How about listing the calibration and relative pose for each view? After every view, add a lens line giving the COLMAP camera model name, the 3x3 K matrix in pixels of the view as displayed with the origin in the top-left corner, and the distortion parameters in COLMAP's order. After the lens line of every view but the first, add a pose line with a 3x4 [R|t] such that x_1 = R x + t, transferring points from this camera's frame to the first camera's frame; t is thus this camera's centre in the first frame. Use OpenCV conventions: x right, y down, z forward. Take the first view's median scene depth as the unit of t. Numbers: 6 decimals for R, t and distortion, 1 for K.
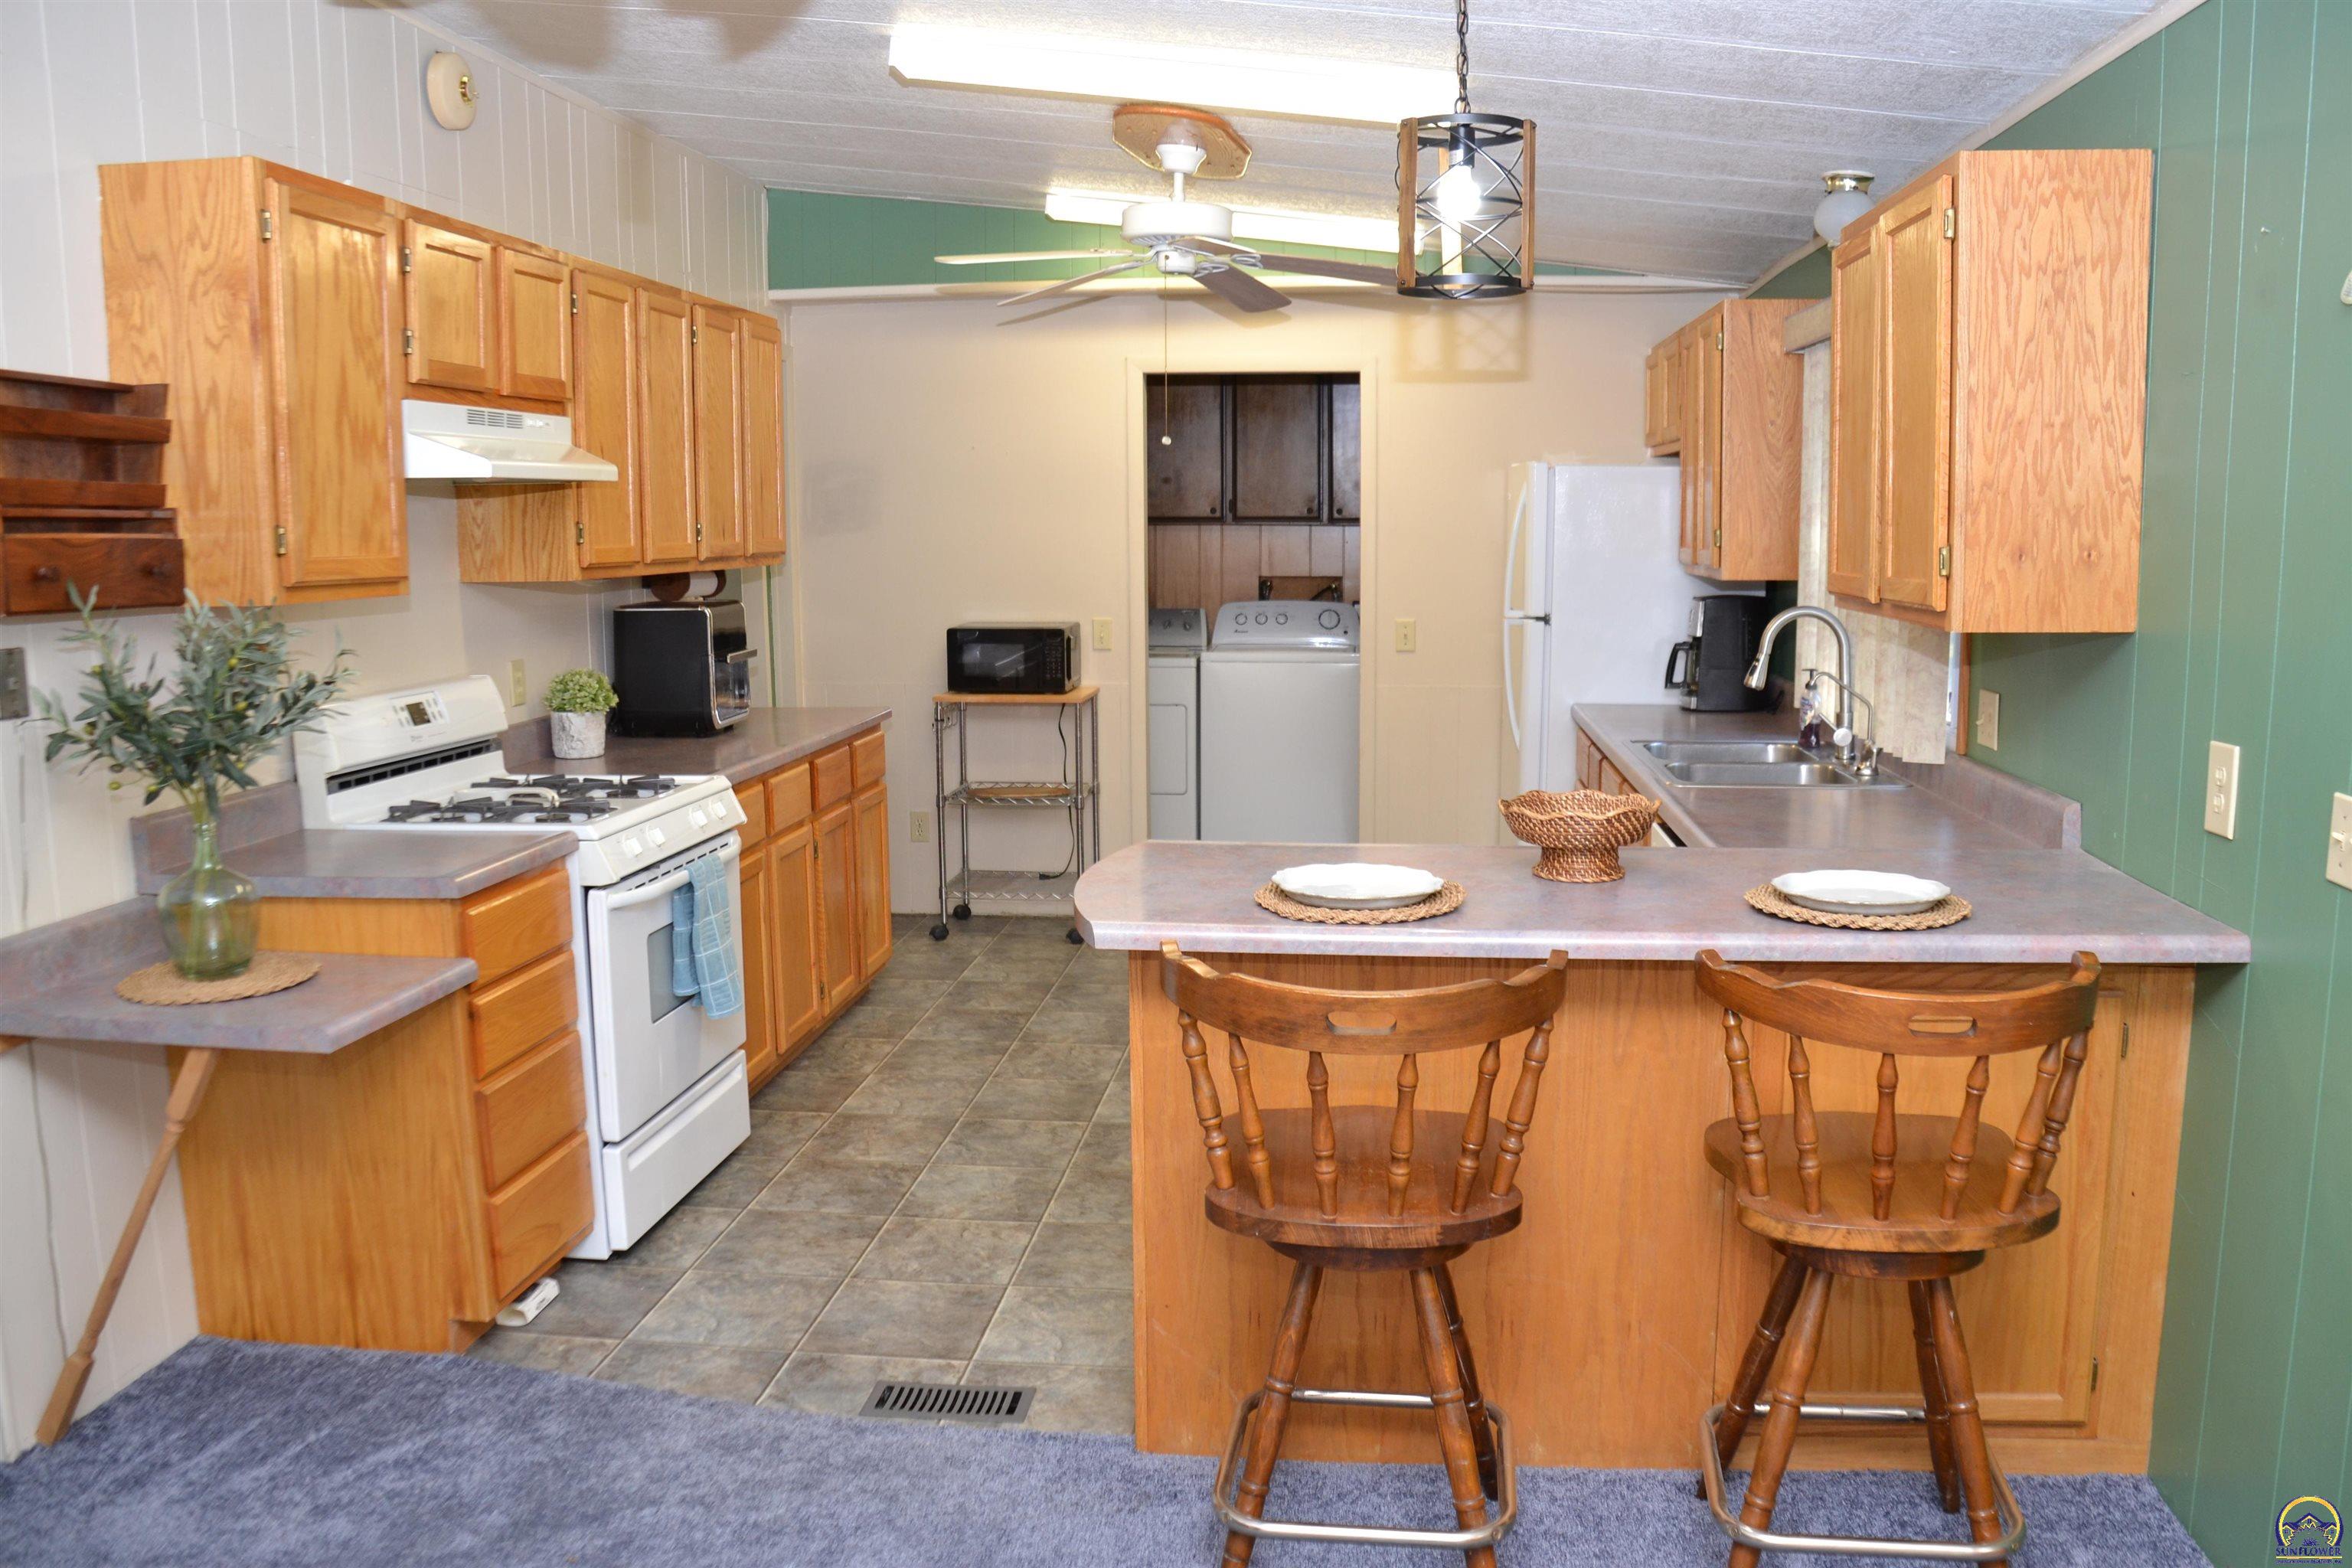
lens RADIAL K [[1866.8, 0, 1176.0], [0, 1866.8, 784.0], [0, 0, 1]] dist [-0.112634, 0.002770]
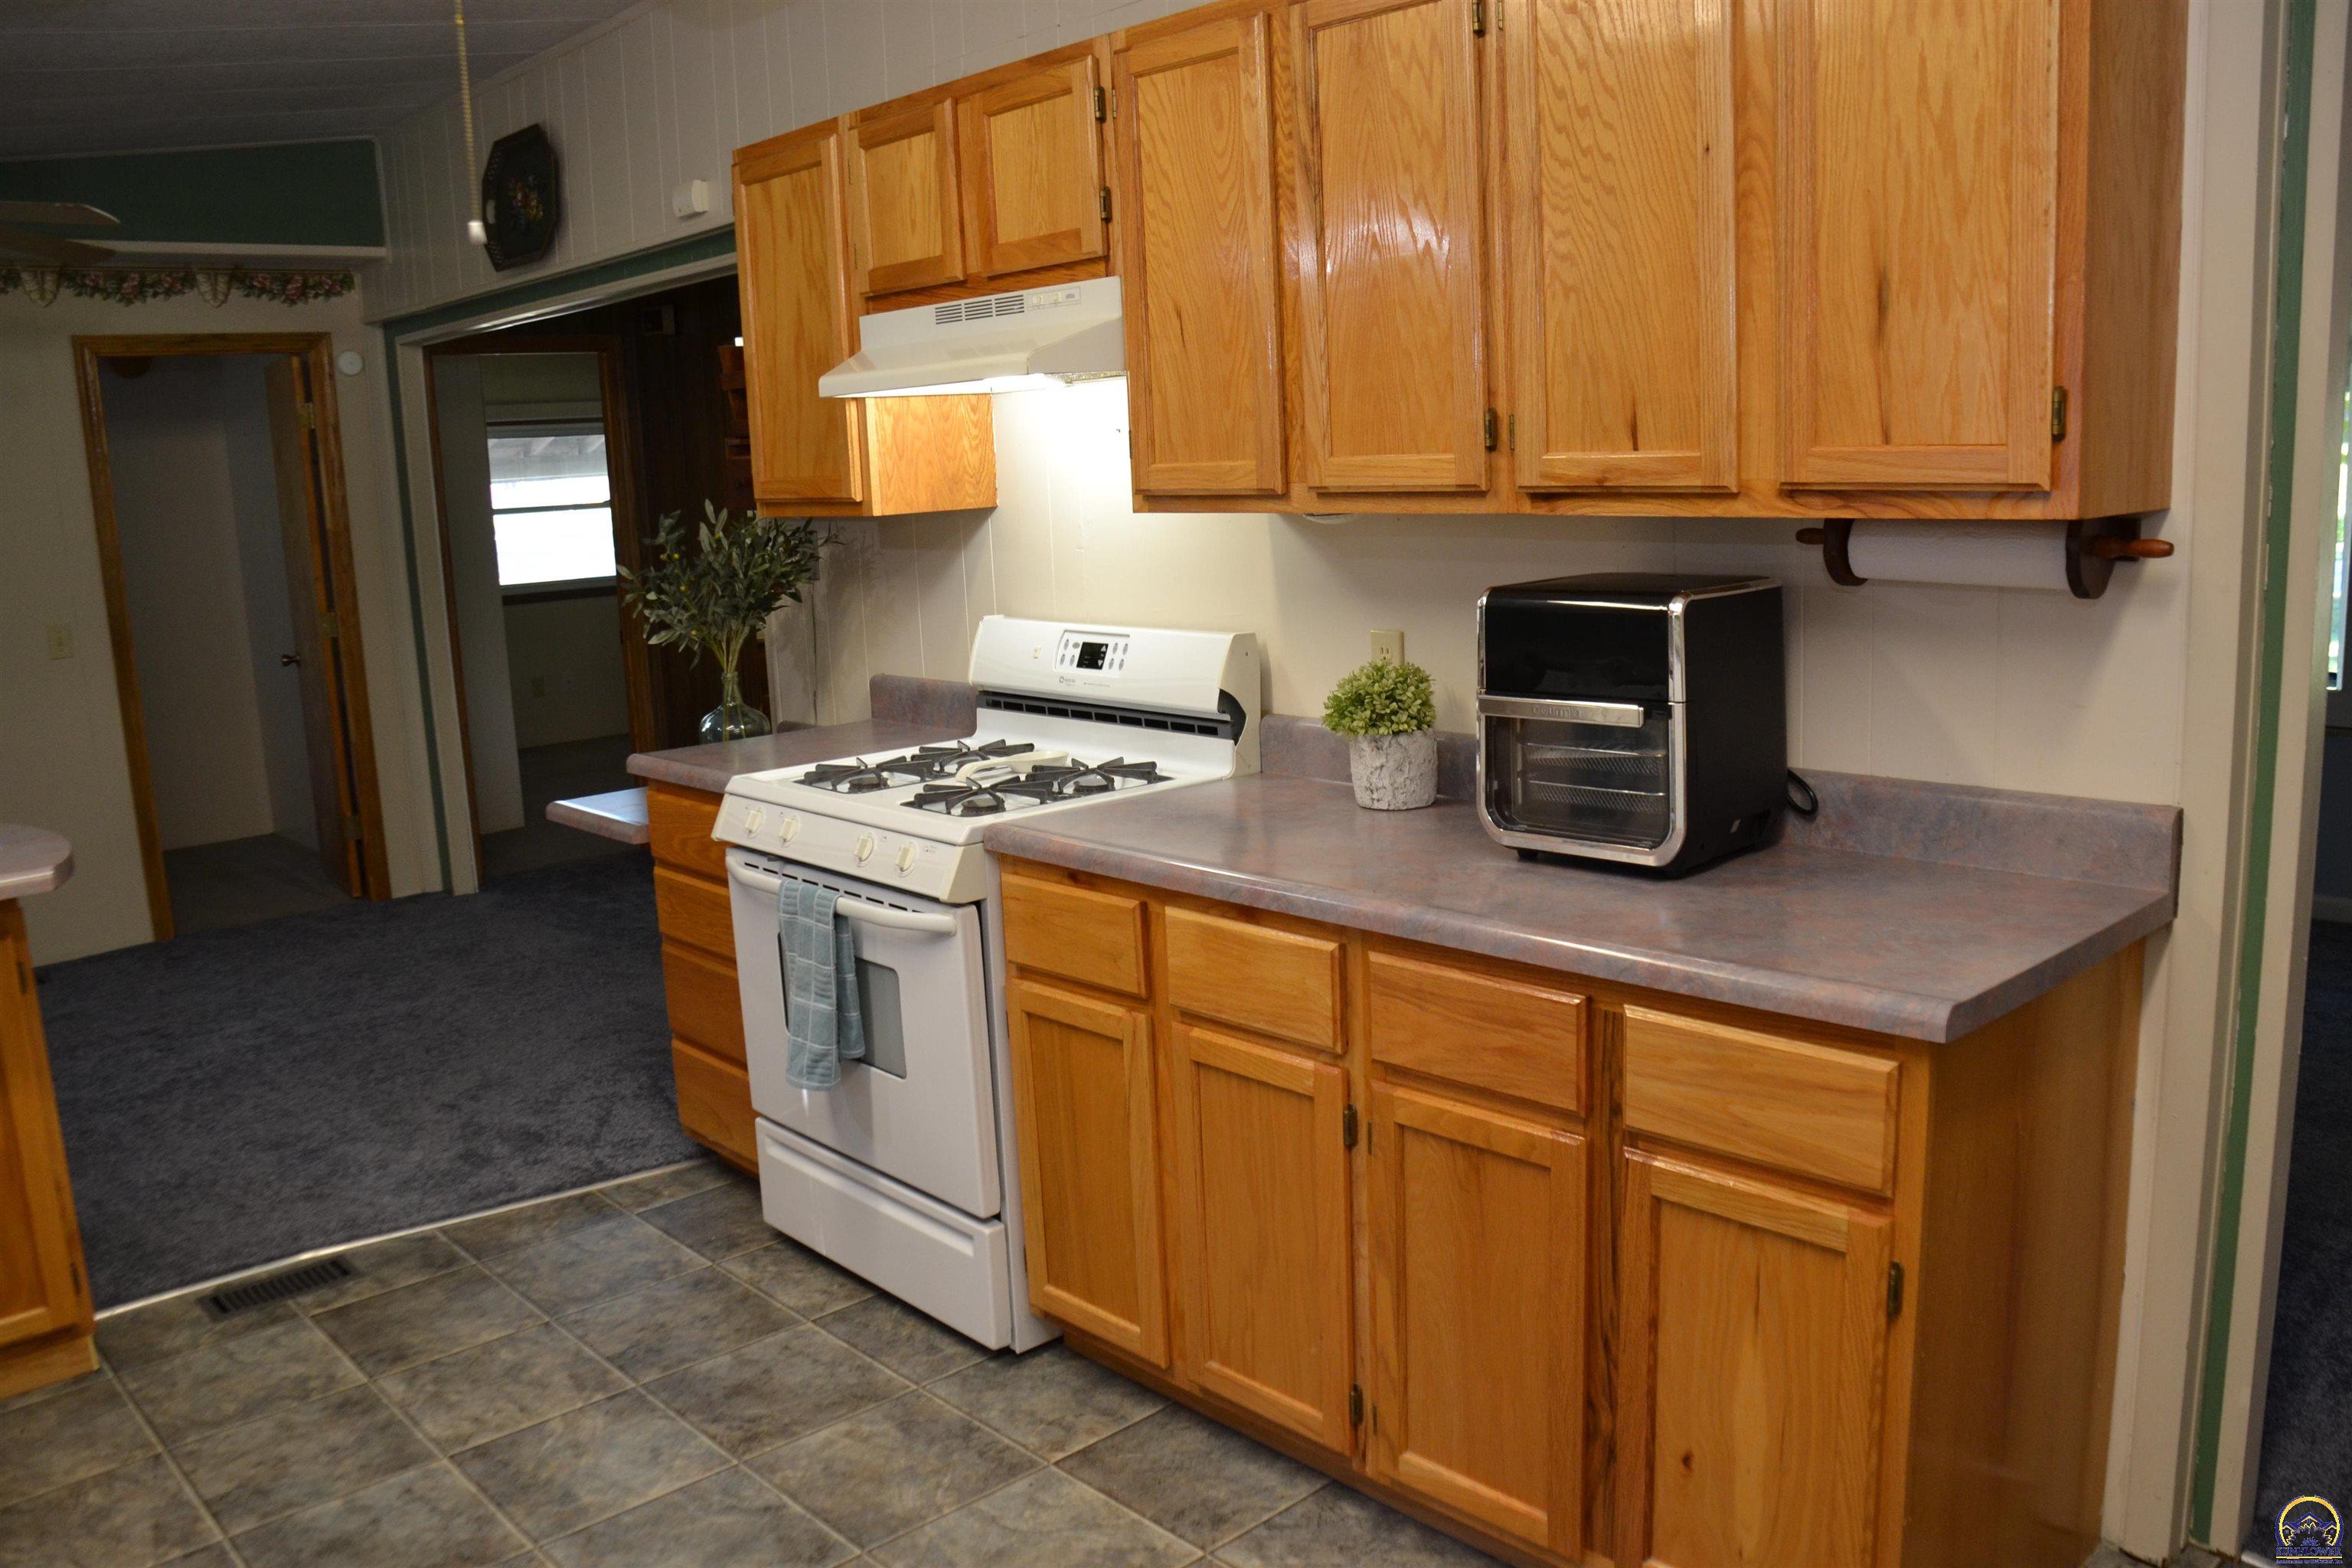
lens RADIAL K [[1866.8, 0, 1176.0], [0, 1866.8, 784.0], [0, 0, 1]] dist [-0.112634, 0.002770]
pose [[-0.657373, 0.159580, -0.736475, 0.216362], [-0.066256, 0.961296, 0.267433, -0.221344], [0.750647, 0.224599, -0.621356, 1.620881]]
